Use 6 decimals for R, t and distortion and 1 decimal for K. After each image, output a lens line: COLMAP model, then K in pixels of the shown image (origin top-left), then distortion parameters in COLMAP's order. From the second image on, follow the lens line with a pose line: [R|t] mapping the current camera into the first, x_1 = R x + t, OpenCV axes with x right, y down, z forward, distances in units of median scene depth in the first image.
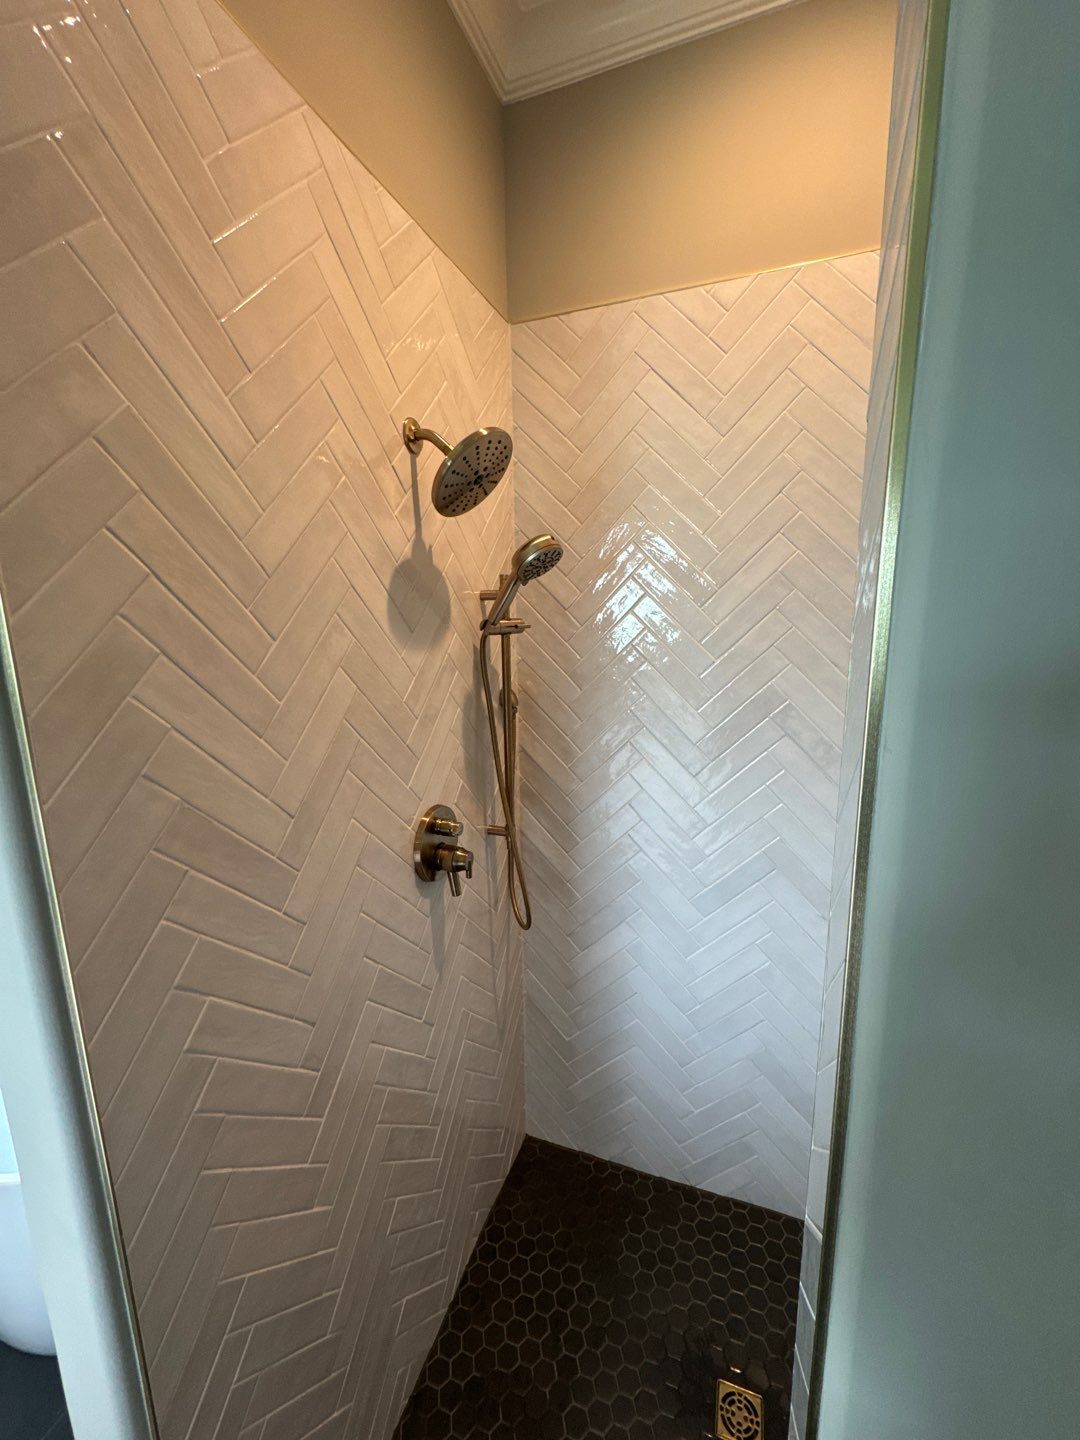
lens RADIAL K [[576.5, 0, 540.0], [0, 576.5, 720.0], [0, 0, 1]] dist [-0.001552, -0.000093]
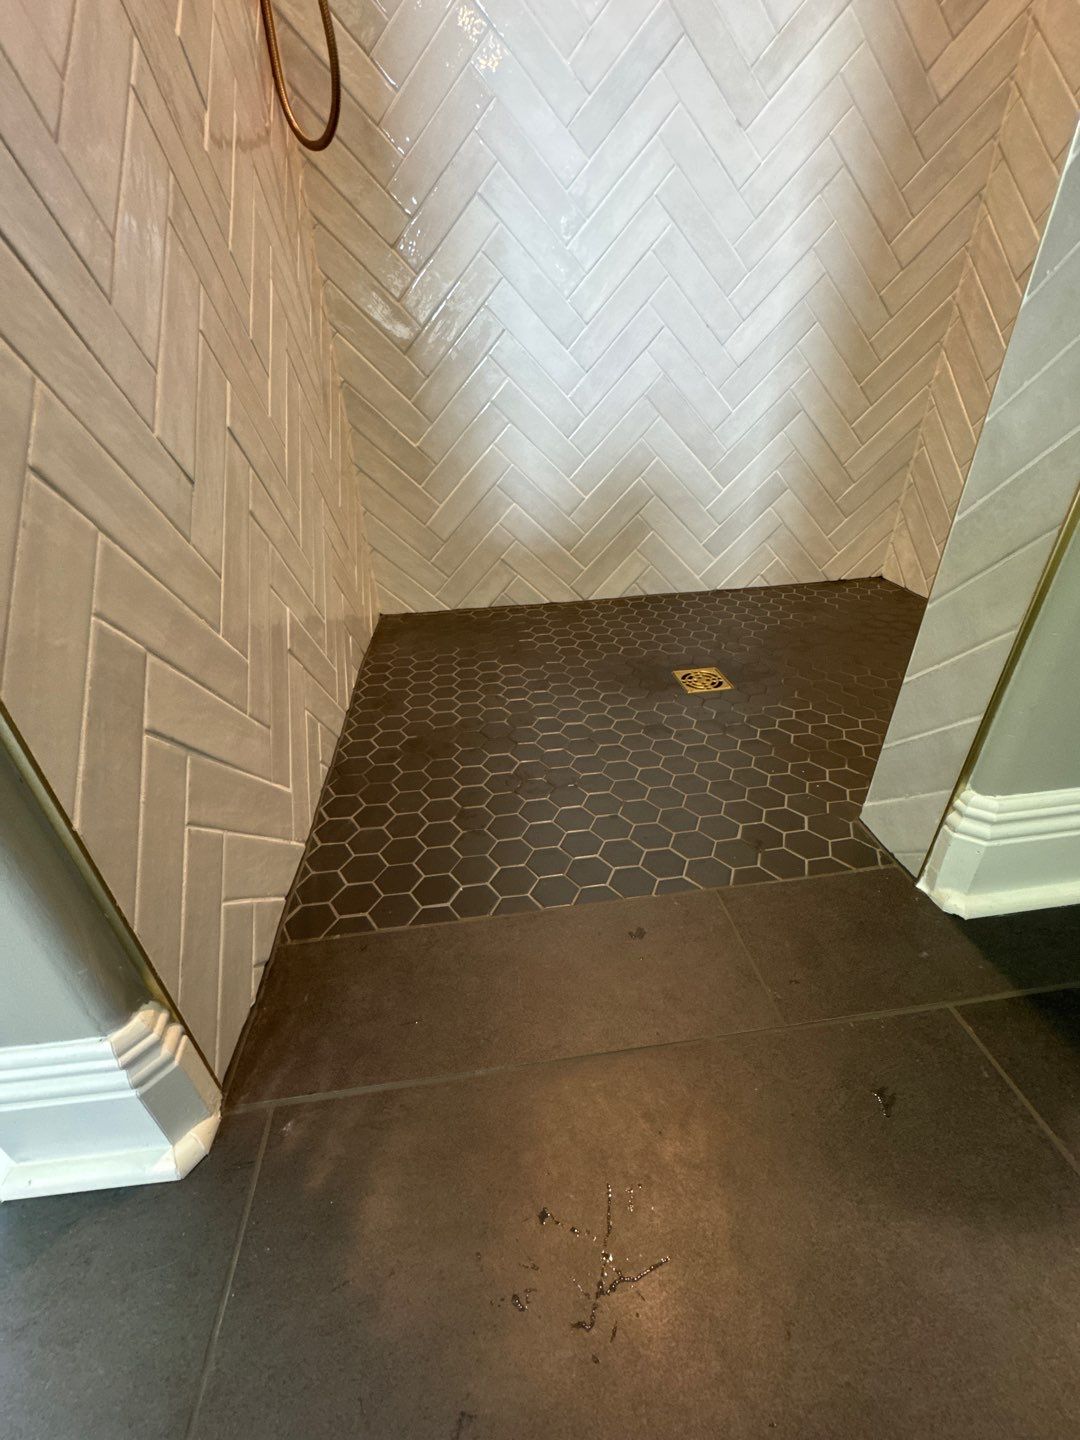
lens RADIAL K [[576.5, 0, 540.0], [0, 576.5, 720.0], [0, 0, 1]] dist [-0.001552, -0.000093]
pose [[0.886559, -0.241536, 0.394555, -0.196321], [0.102321, 0.934135, 0.341939, 0.686835], [-0.451158, -0.262778, 0.852880, 0.230542]]
